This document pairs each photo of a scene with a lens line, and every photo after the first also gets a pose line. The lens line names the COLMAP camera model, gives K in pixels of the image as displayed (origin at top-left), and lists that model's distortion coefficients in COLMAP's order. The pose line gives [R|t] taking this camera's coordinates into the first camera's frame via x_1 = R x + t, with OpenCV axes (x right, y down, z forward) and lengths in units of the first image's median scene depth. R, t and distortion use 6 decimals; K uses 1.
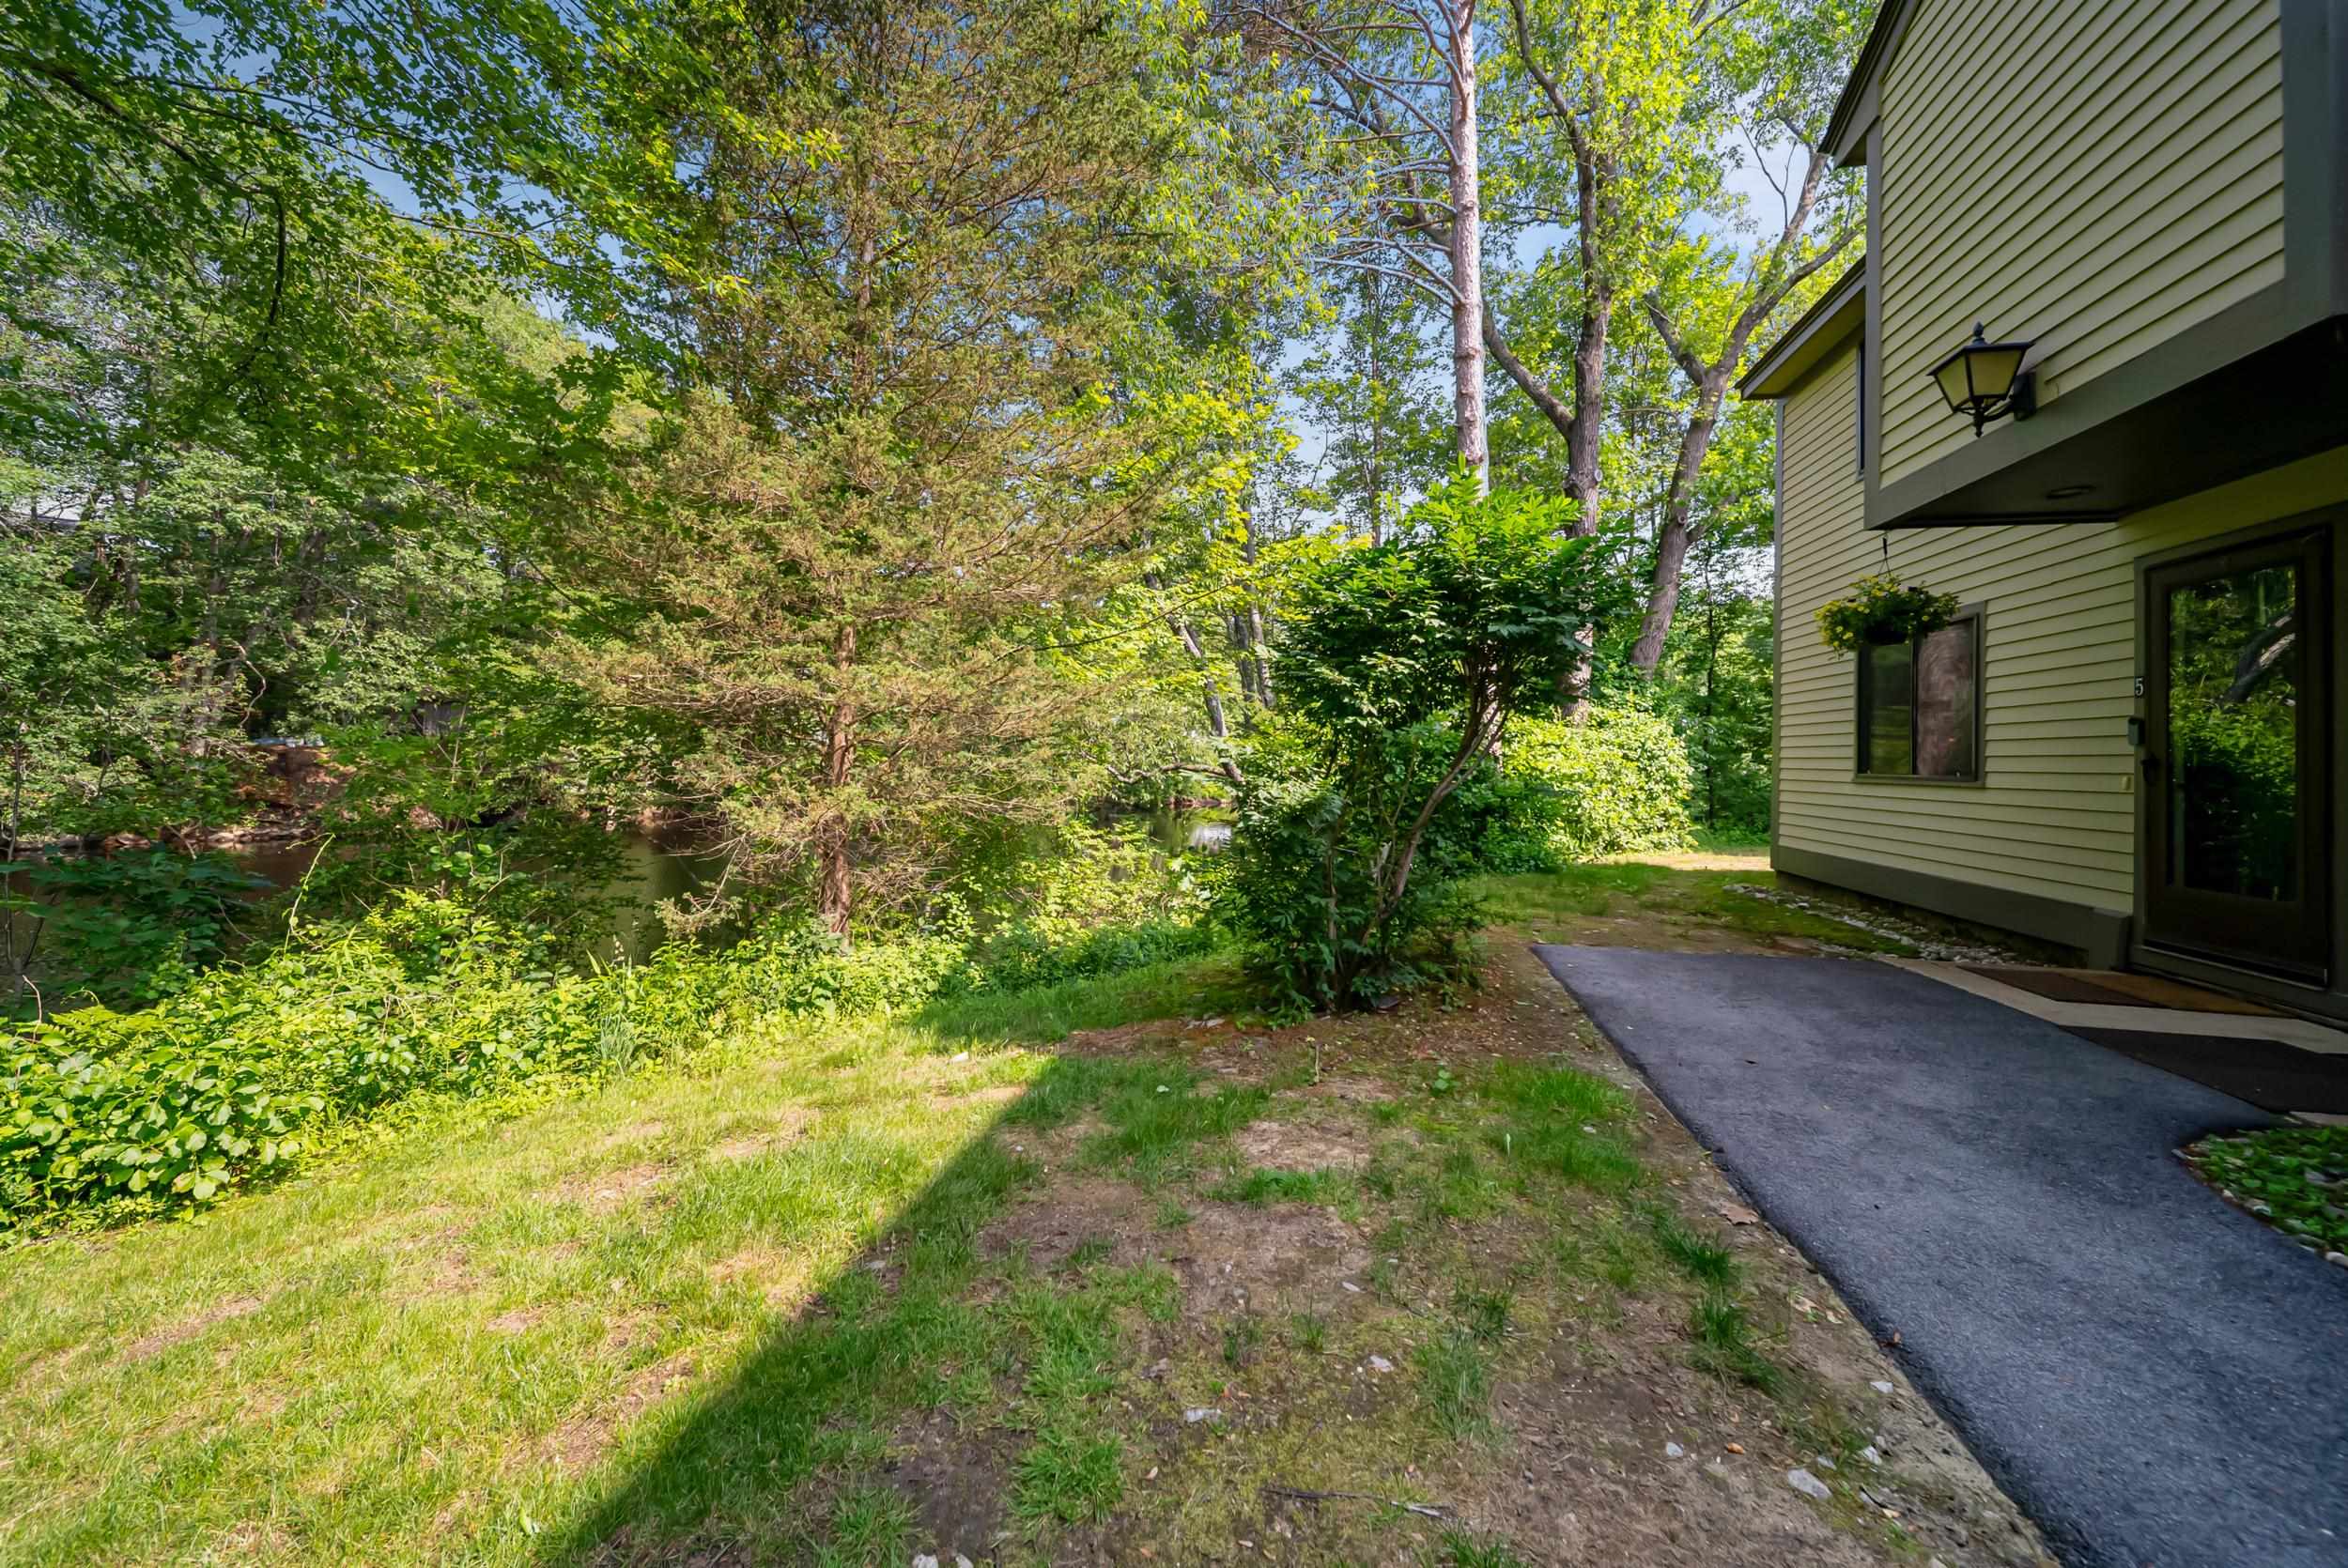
lens RADIAL K [[864.3, 0, 1167.5], [0, 864.3, 730.2], [0, 0, 1]] dist [0.009152, -0.003438]
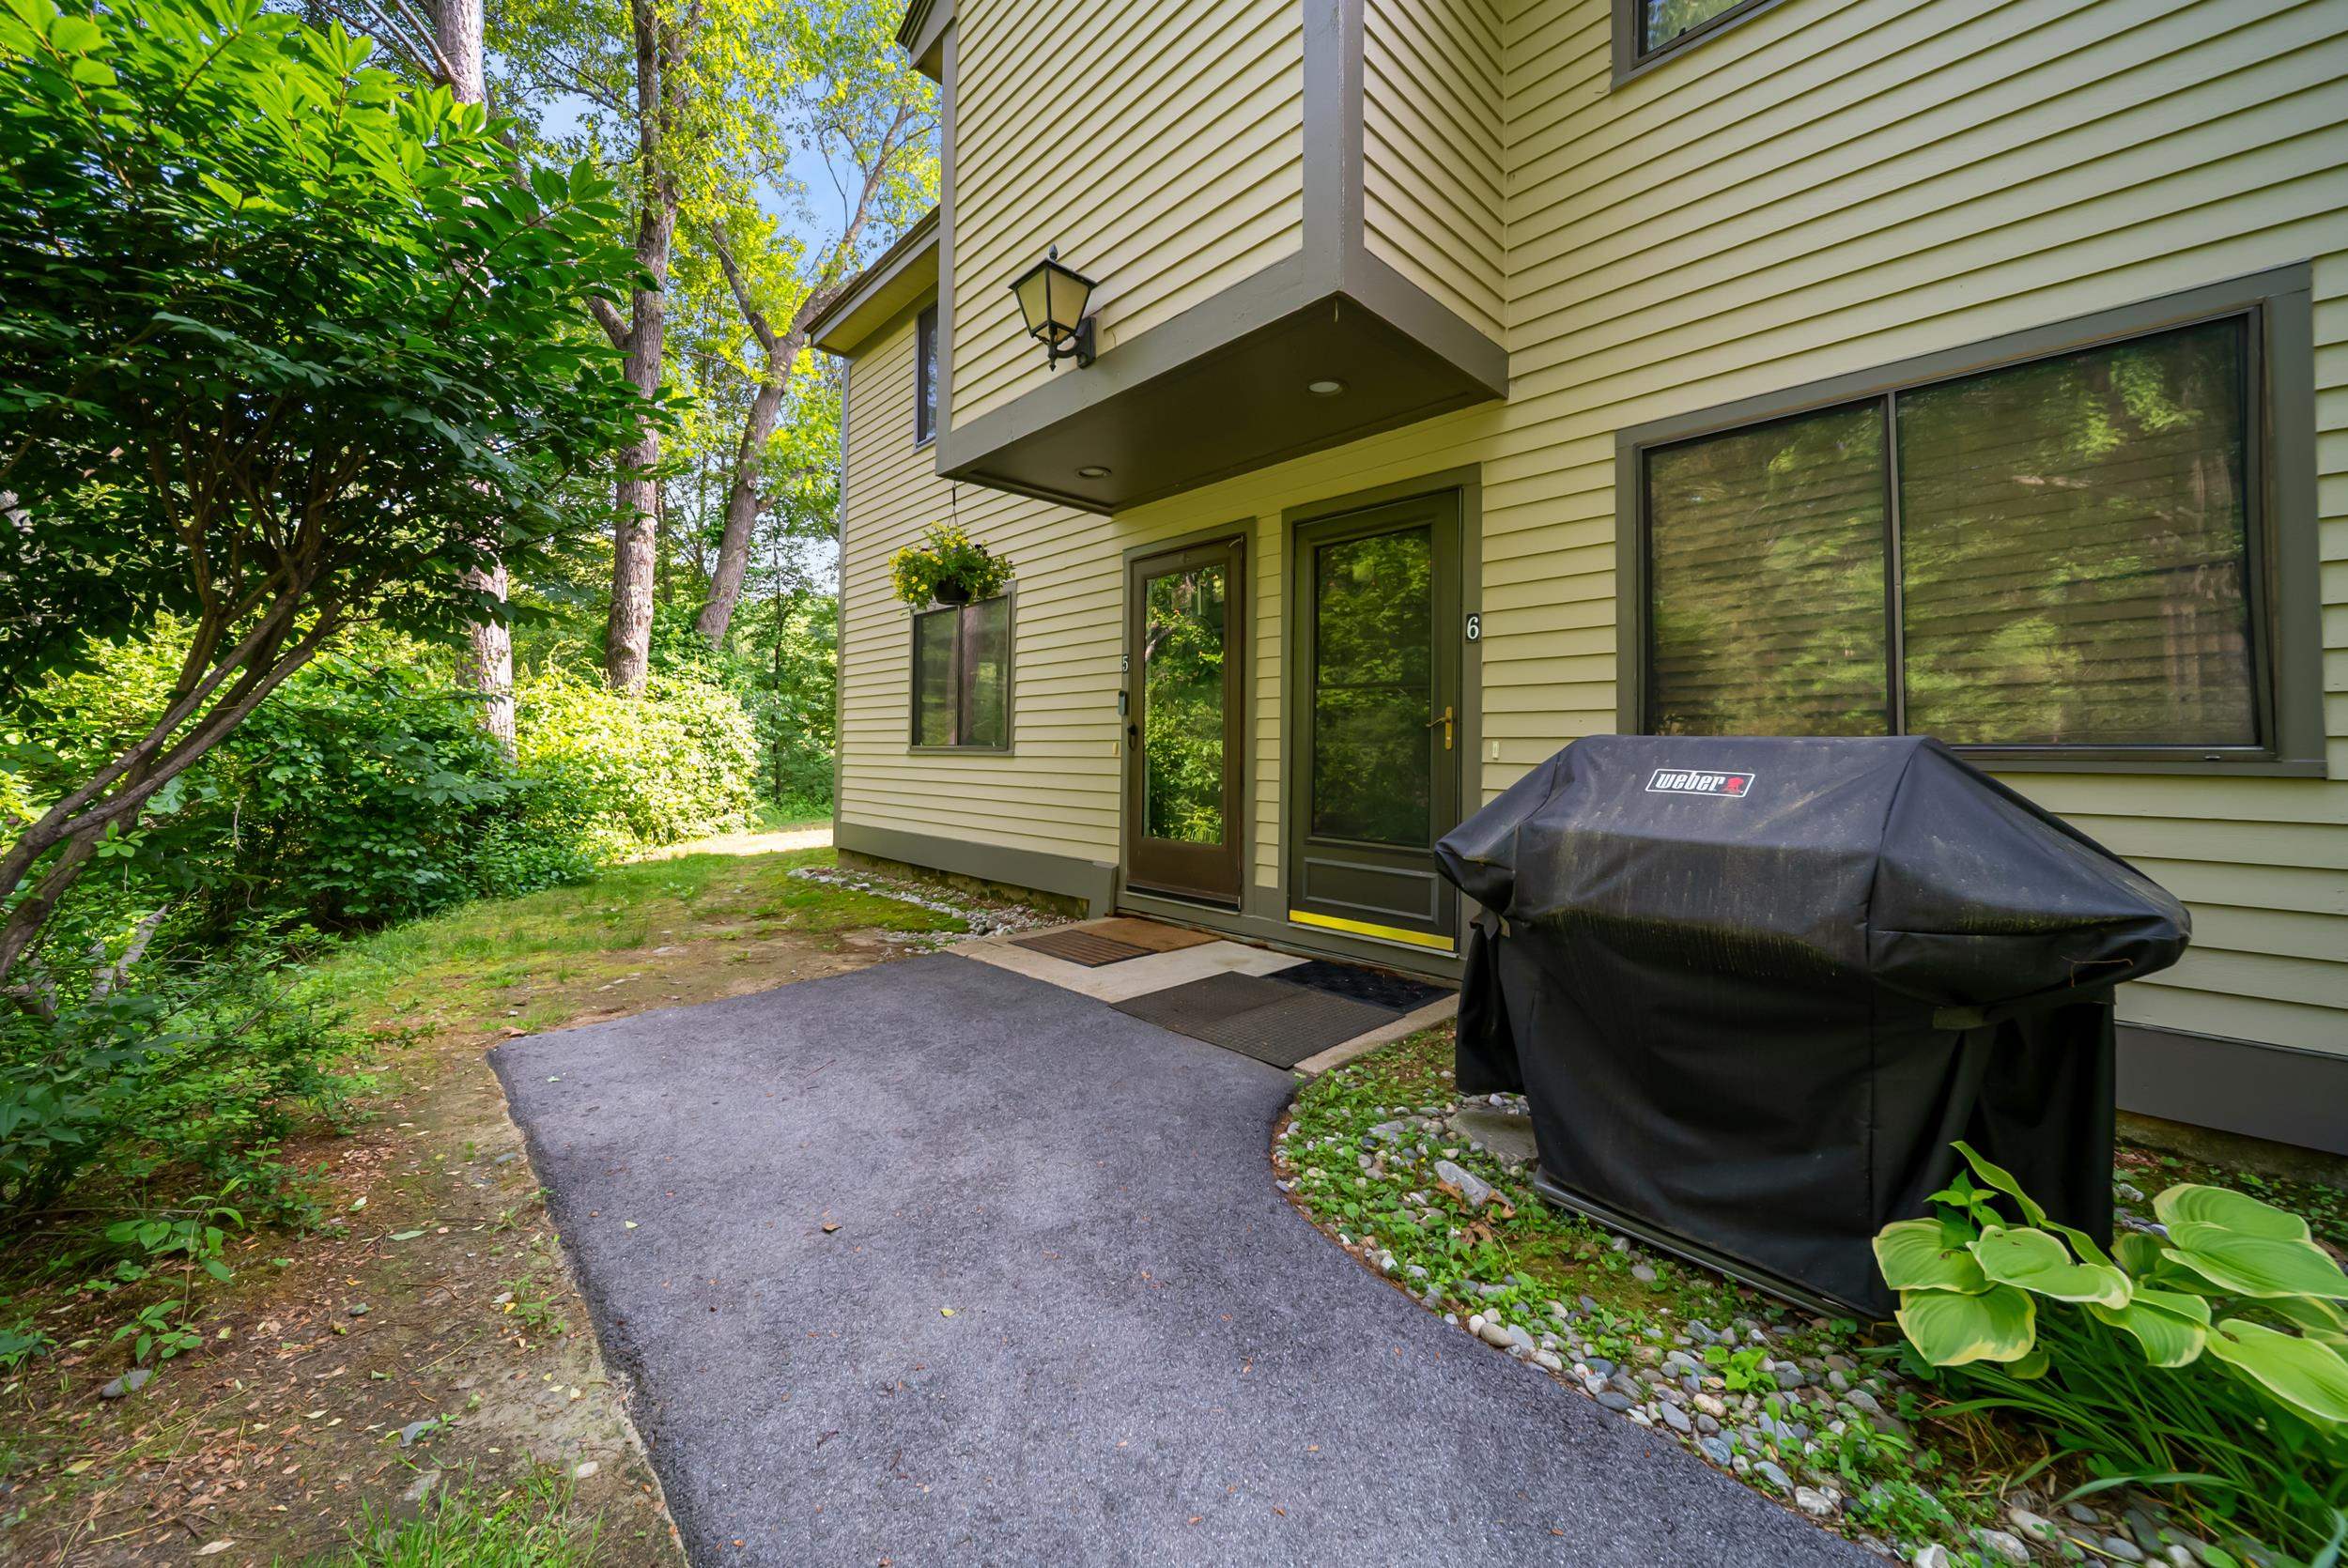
lens RADIAL K [[851.9, 0, 1152.6], [0, 851.9, 721.4], [0, 0, 1]] dist [0.000486, -0.000068]
pose [[0.561718, 0.001290, 0.827328, 0.140936], [-0.013983, 0.999871, 0.007935, 0.010519], [-0.827210, -0.016026, 0.561664, 0.223502]]
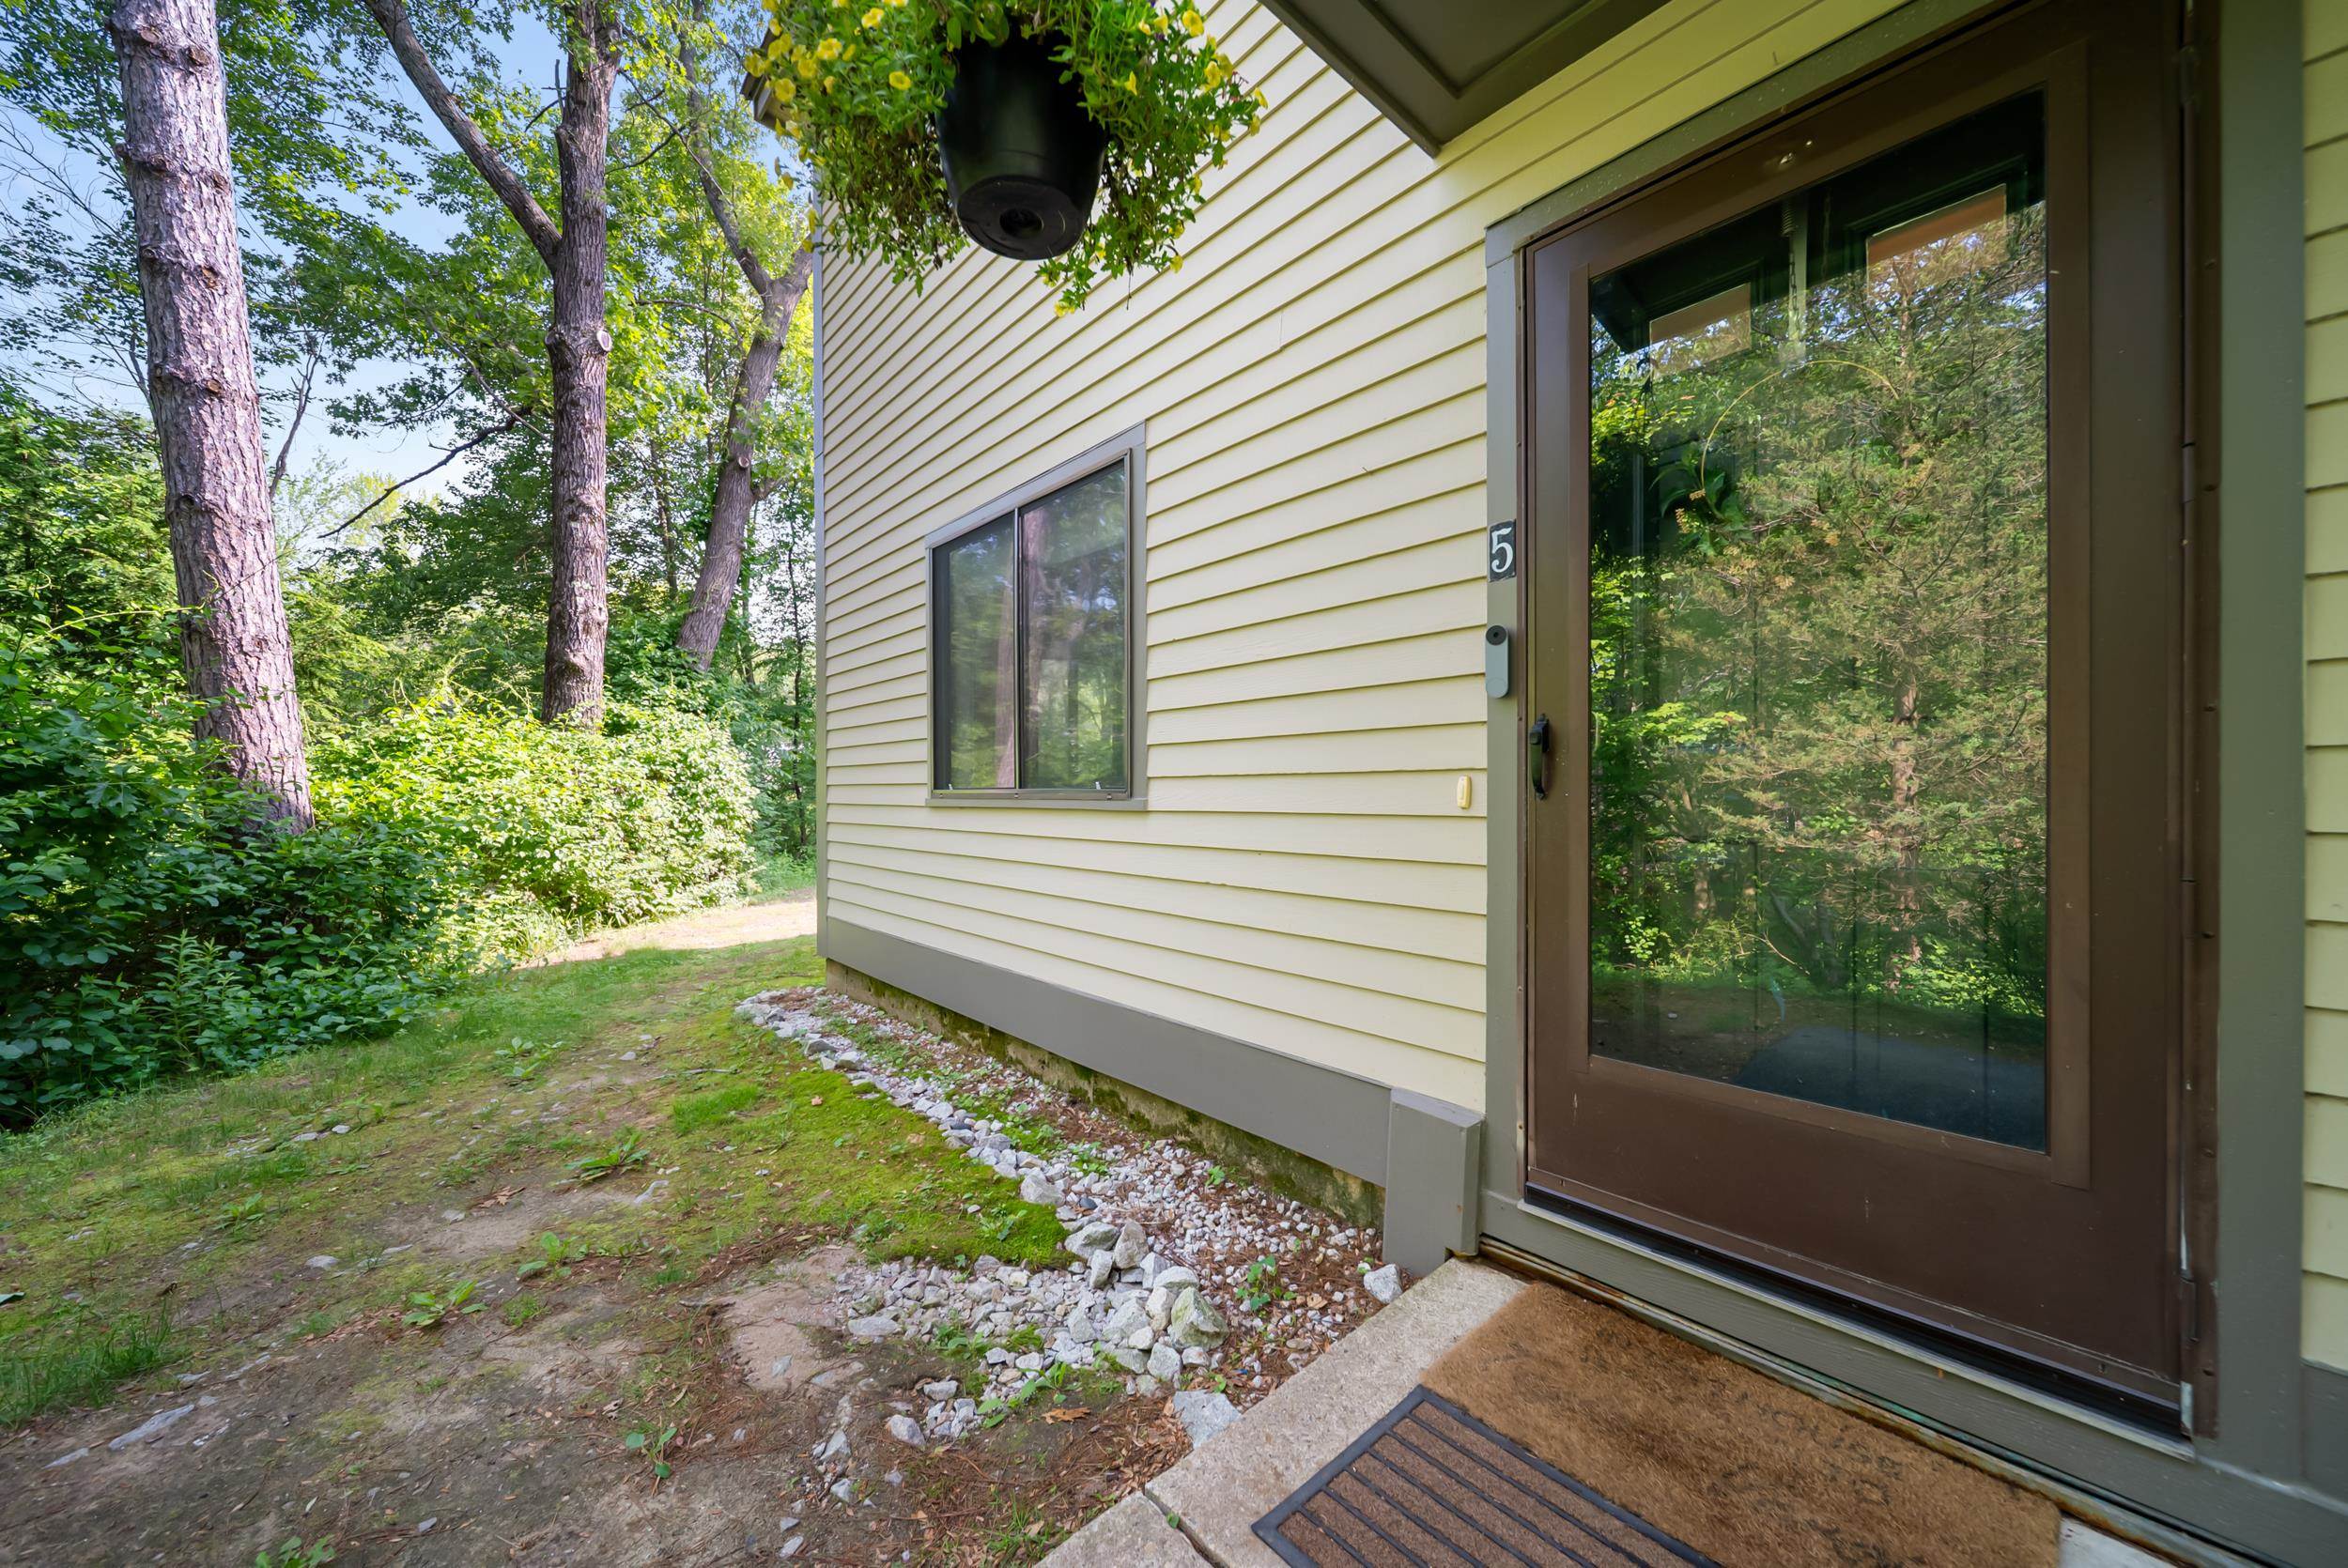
lens RADIAL K [[833.6, 0, 1171.9], [0, 833.6, 785.4], [0, 0, 1]] dist [0.001522, -0.001891]
pose [[0.583296, -0.030167, 0.811699, 0.463849], [0.000404, 0.999321, 0.036850, 0.028404], [-0.812260, -0.021167, 0.582912, 0.582646]]
